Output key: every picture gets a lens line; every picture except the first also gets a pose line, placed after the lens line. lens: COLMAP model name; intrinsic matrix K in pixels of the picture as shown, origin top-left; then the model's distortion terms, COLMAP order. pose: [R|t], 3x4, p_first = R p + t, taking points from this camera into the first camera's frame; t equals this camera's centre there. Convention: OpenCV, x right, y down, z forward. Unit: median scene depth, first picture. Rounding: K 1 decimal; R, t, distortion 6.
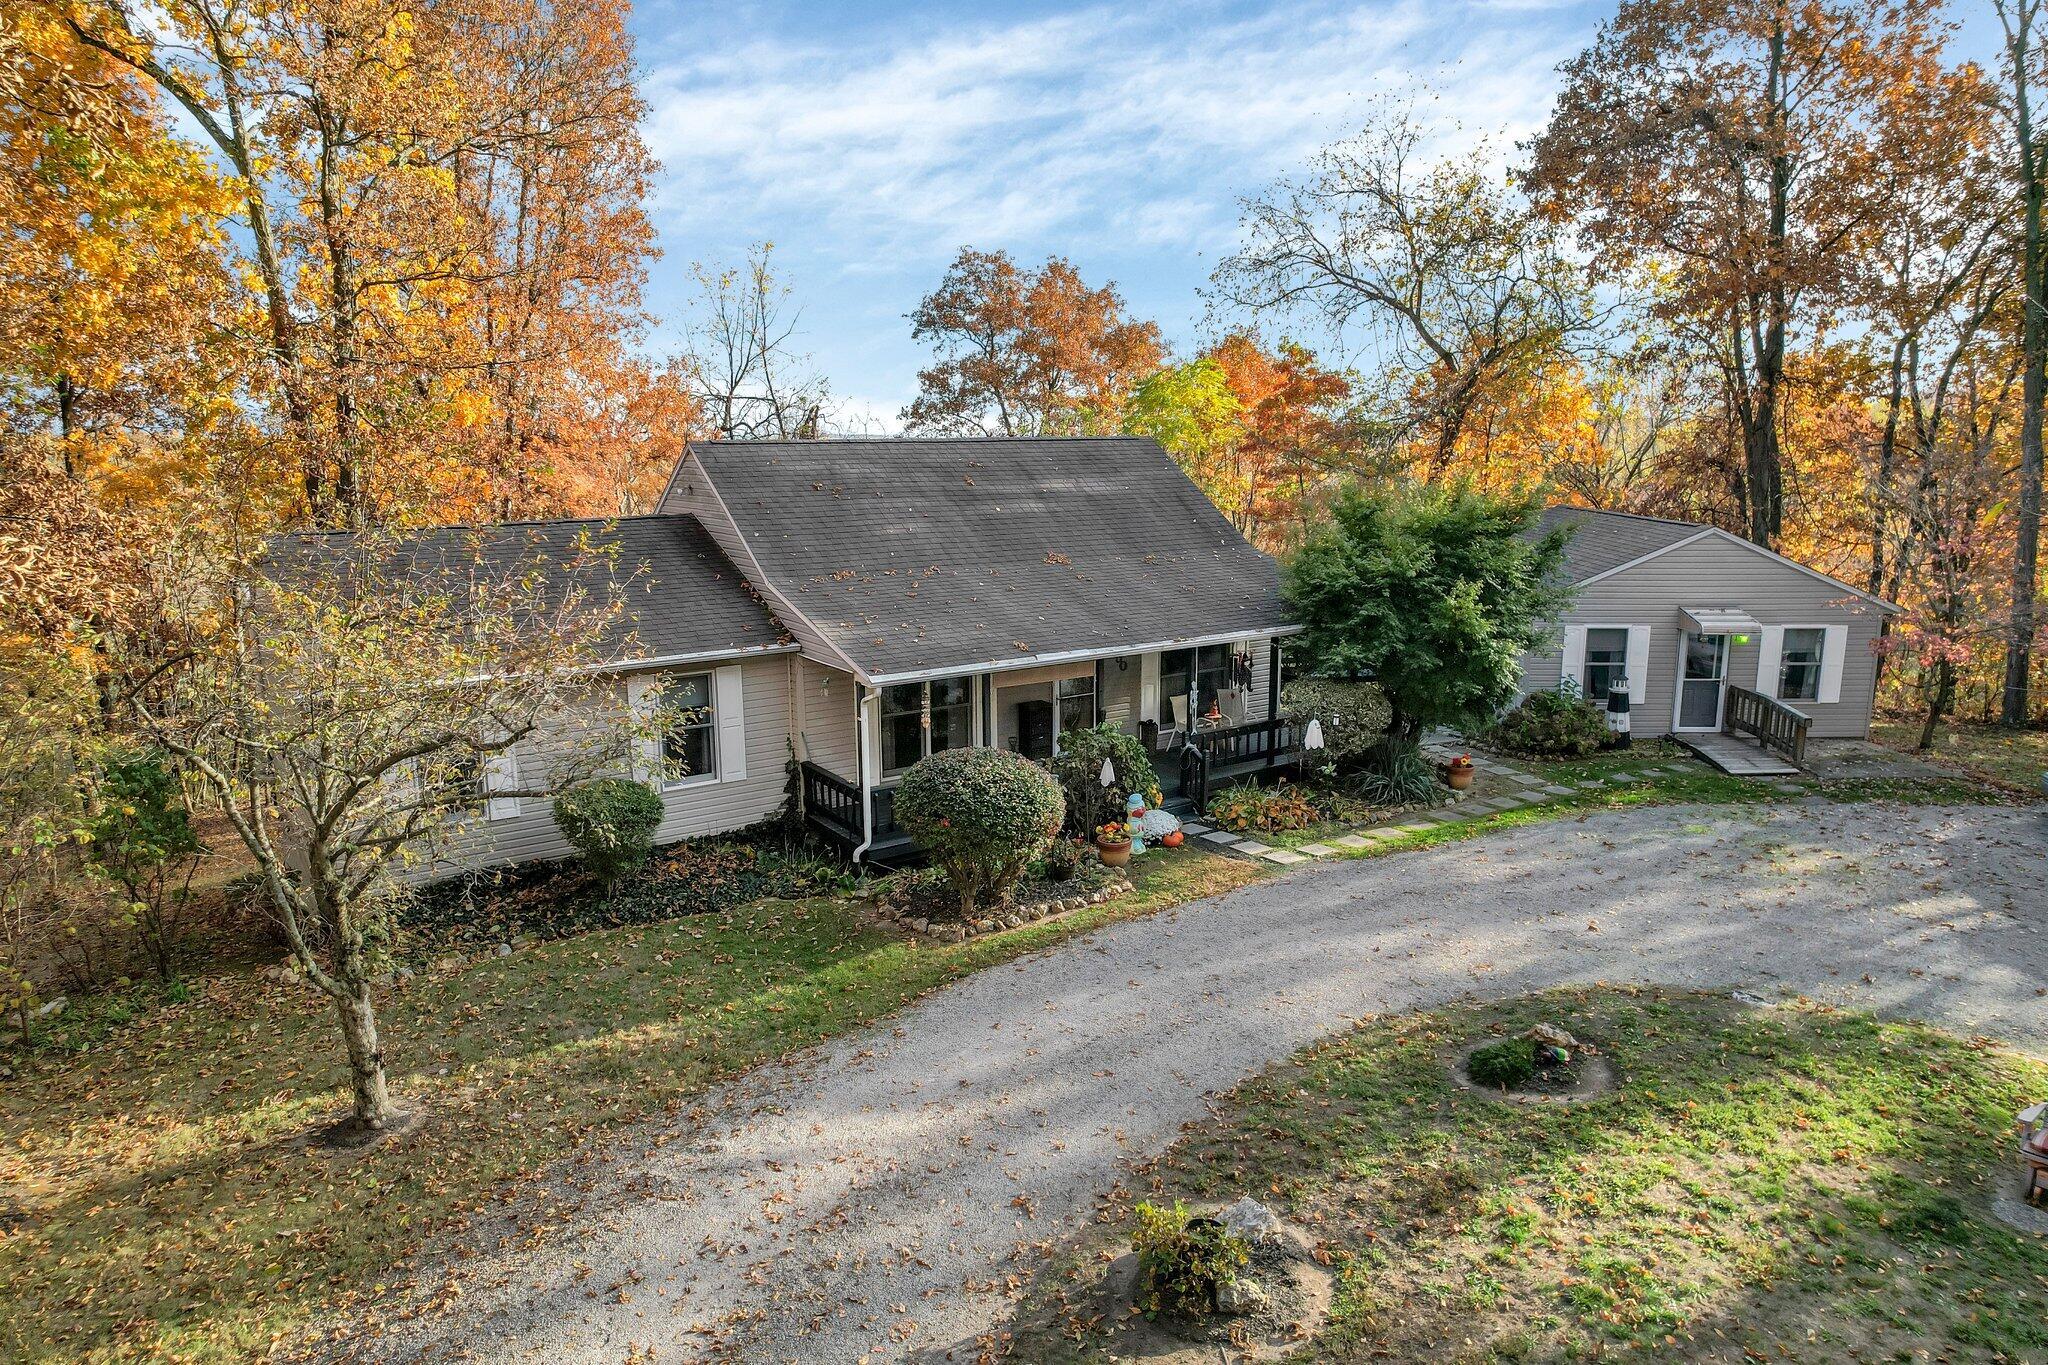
lens RADIAL K [[1302.4, 0, 1031.8], [0, 1302.4, 684.5], [0, 0, 1]] dist [-0.065075, 0.049325]
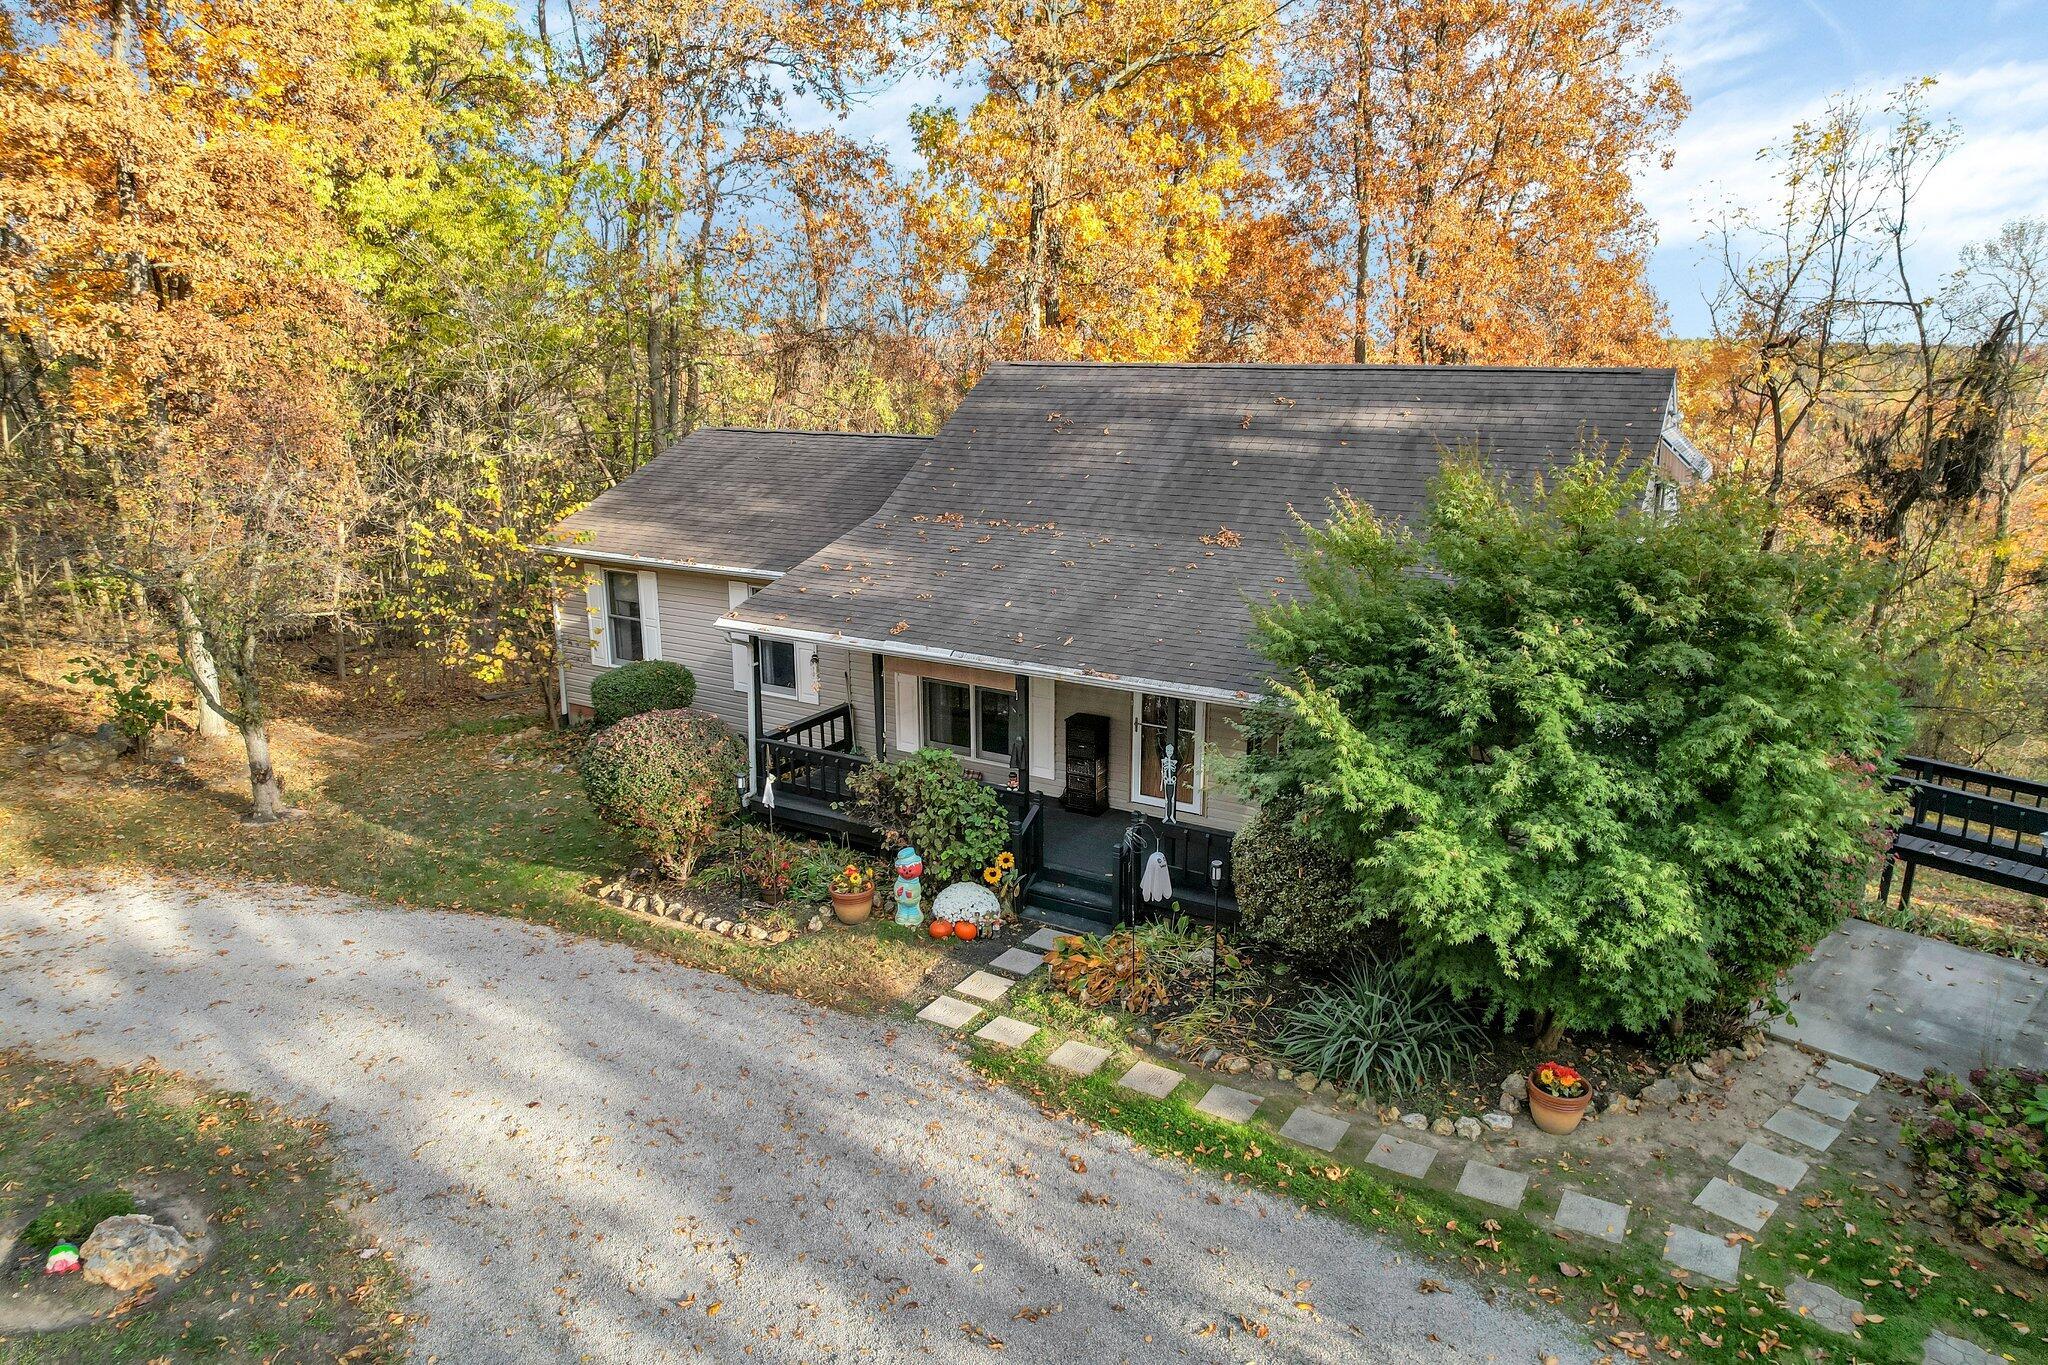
lens RADIAL K [[1302.4, 0, 1031.8], [0, 1302.4, 684.5], [0, 0, 1]] dist [-0.065075, 0.049325]
pose [[0.411319, 0.234822, -0.880724, 0.708543], [-0.174058, 0.968700, 0.176989, -0.144717], [0.894718, 0.080498, 0.439317, 0.680170]]
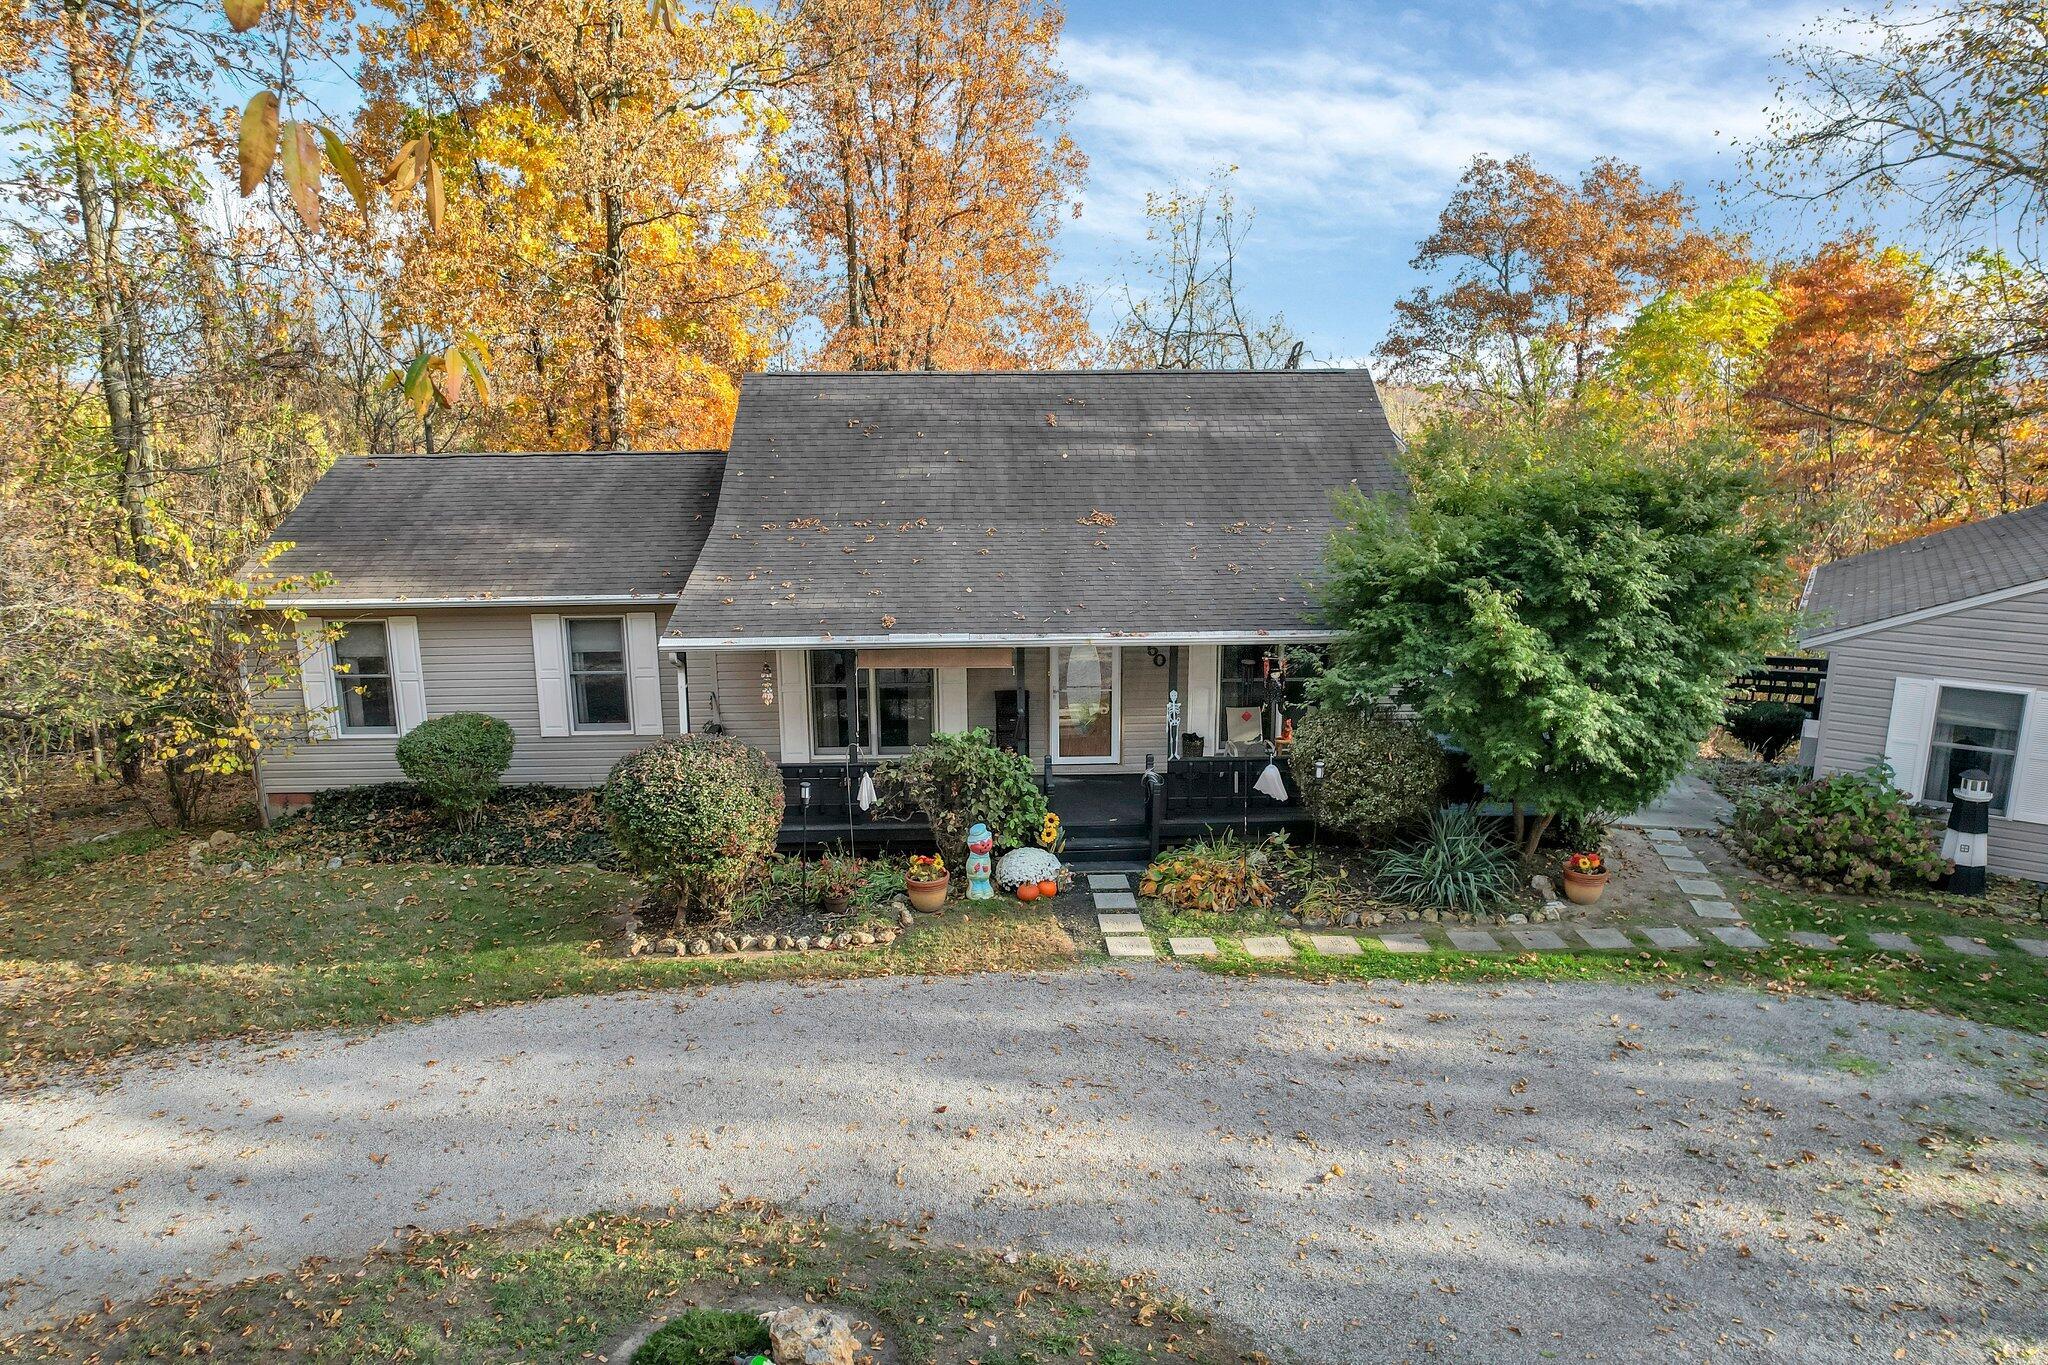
lens RADIAL K [[1302.4, 0, 1031.8], [0, 1302.4, 684.5], [0, 0, 1]] dist [-0.065075, 0.049325]
pose [[0.845446, 0.122044, -0.519929, 0.473915], [-0.100417, 0.992502, 0.069686, -0.053454], [0.524535, -0.006706, 0.851362, 0.327872]]
